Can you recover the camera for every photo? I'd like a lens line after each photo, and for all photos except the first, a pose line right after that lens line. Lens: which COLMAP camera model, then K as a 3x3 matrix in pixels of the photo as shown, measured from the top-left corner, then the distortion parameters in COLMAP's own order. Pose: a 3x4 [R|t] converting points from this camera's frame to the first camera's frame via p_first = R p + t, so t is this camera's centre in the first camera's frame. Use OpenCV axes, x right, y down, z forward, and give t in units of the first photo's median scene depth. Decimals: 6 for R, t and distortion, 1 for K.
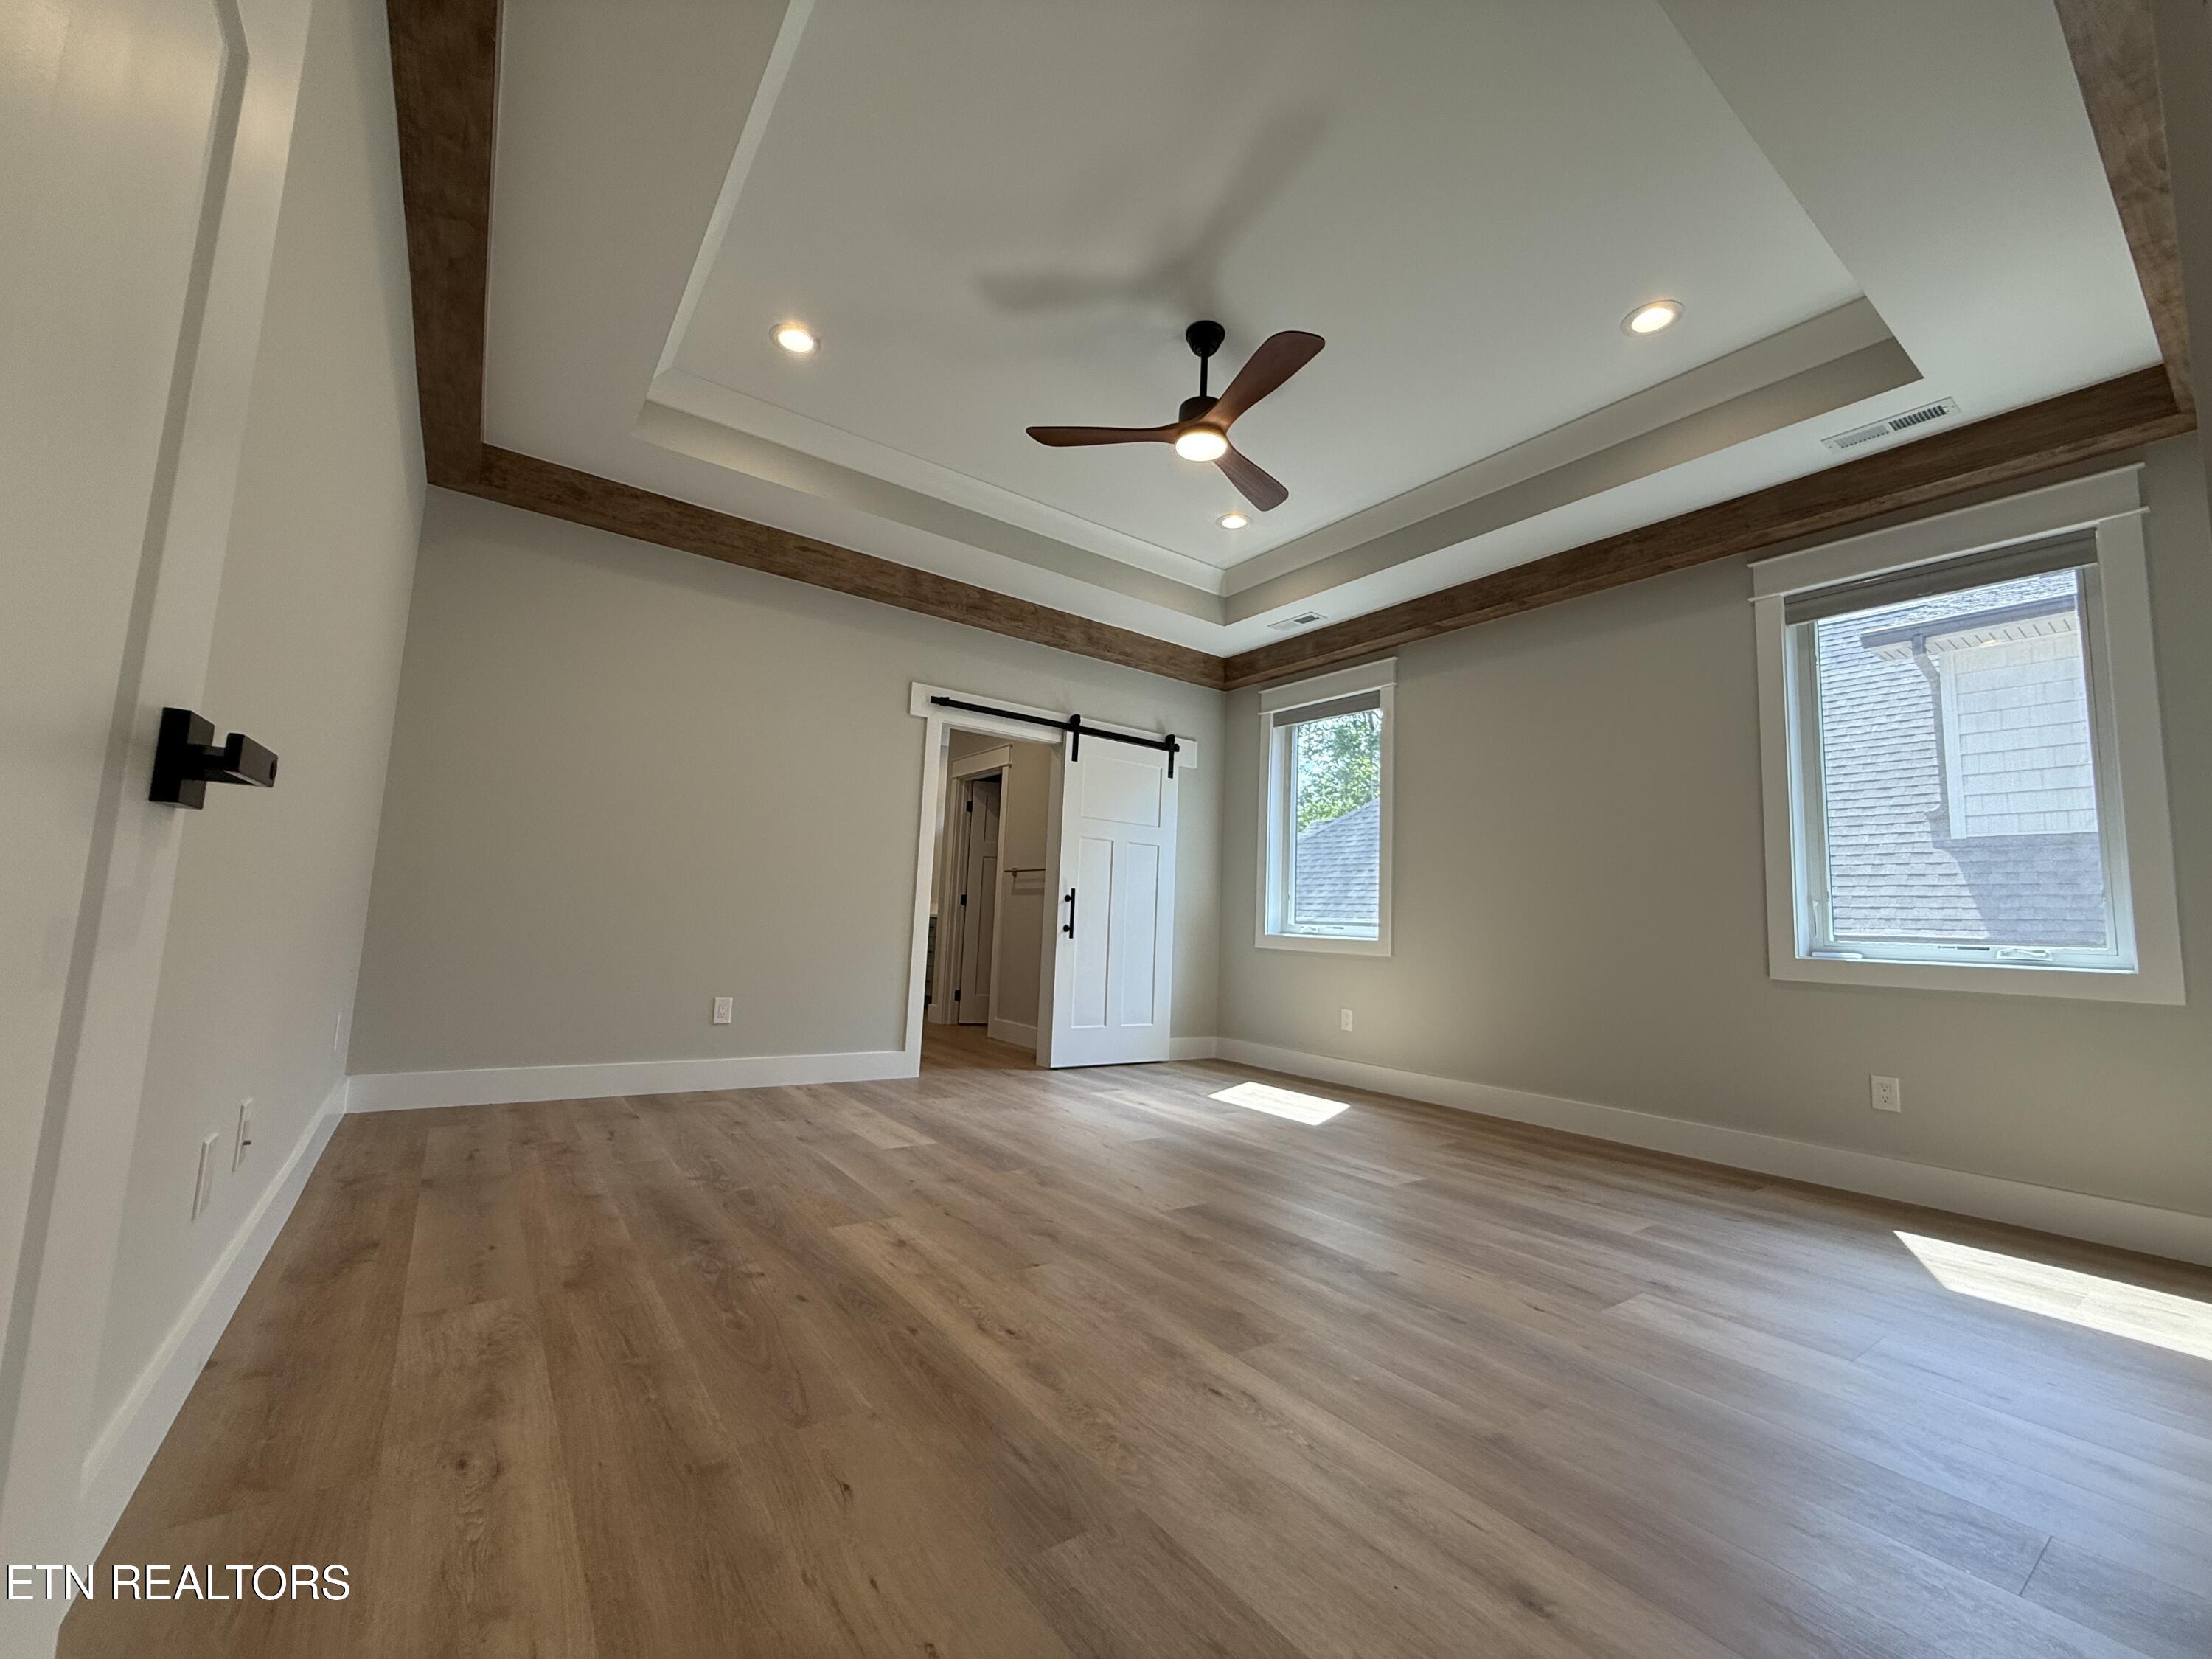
lens RADIAL K [[884.6, 0, 1101.9], [0, 884.6, 835.5], [0, 0, 1]] dist [-0.000980, 0.000385]
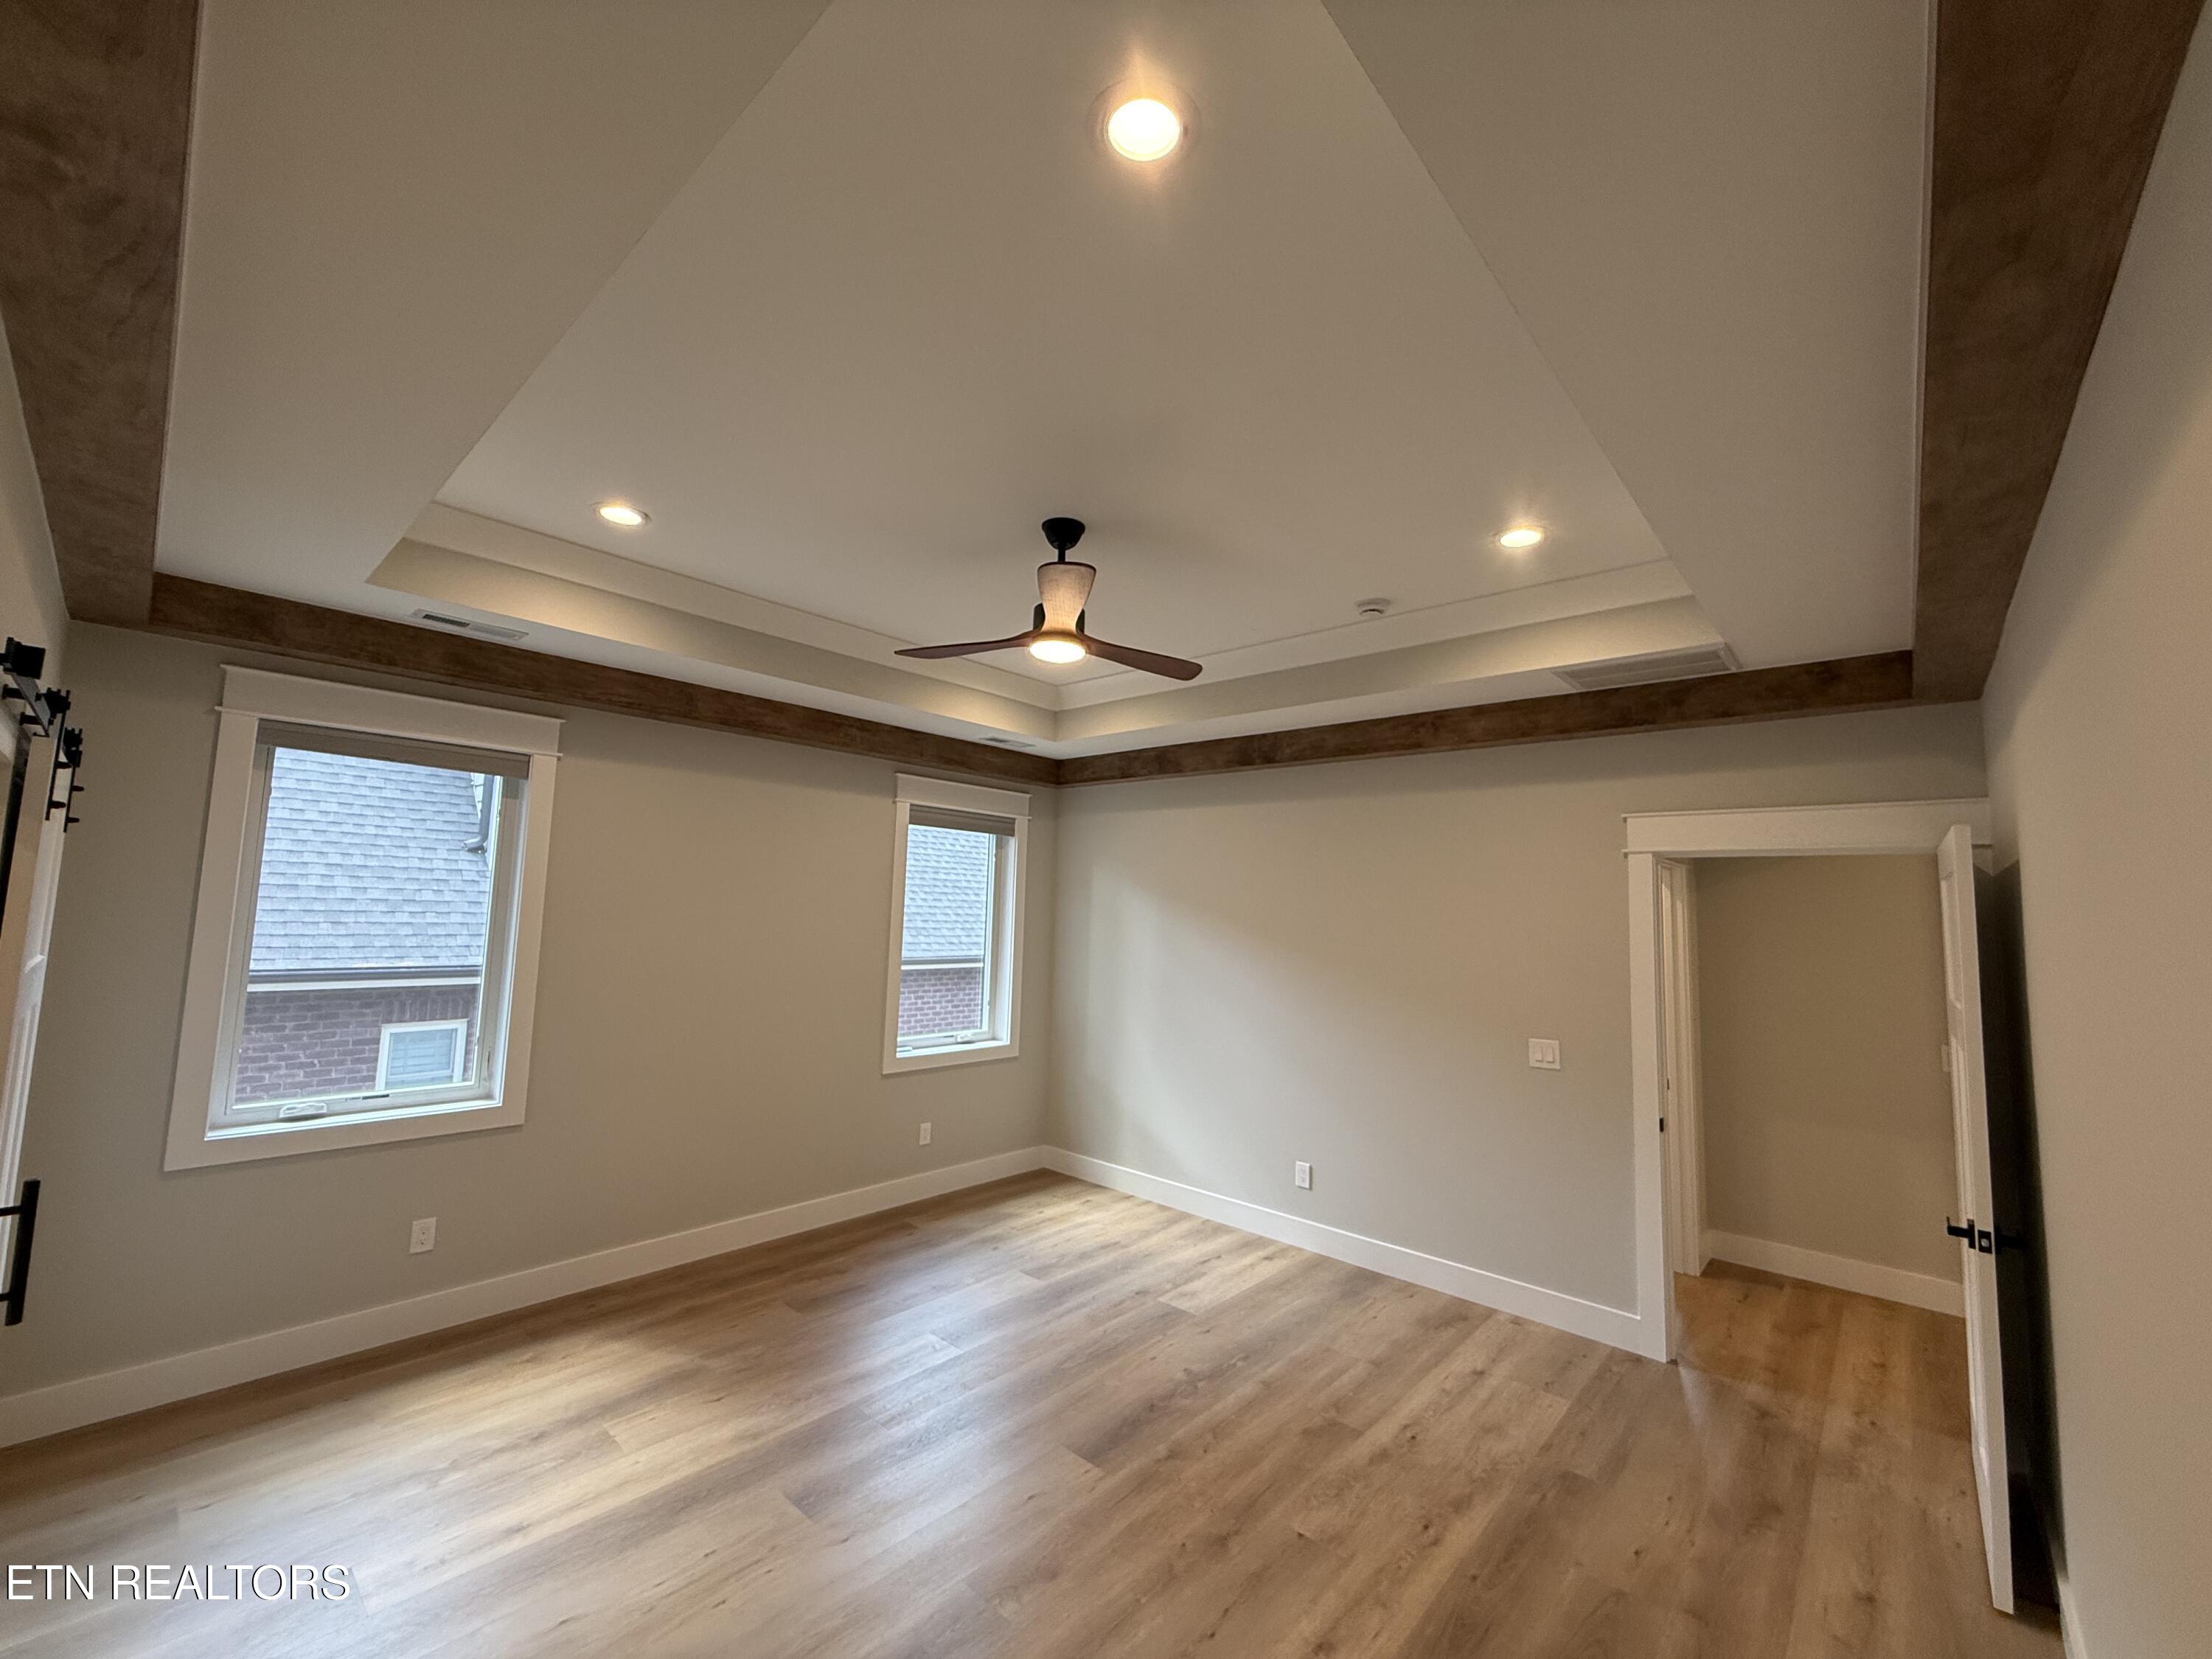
lens RADIAL K [[884.6, 0, 1100.0], [0, 884.6, 826.2], [0, 0, 1]] dist [-0.000980, 0.000385]
pose [[-0.206686, 0.041839, 0.977512, -1.187550], [-0.143653, 0.986960, -0.072618, -0.292560], [-0.967804, -0.155431, -0.197981, 1.652343]]
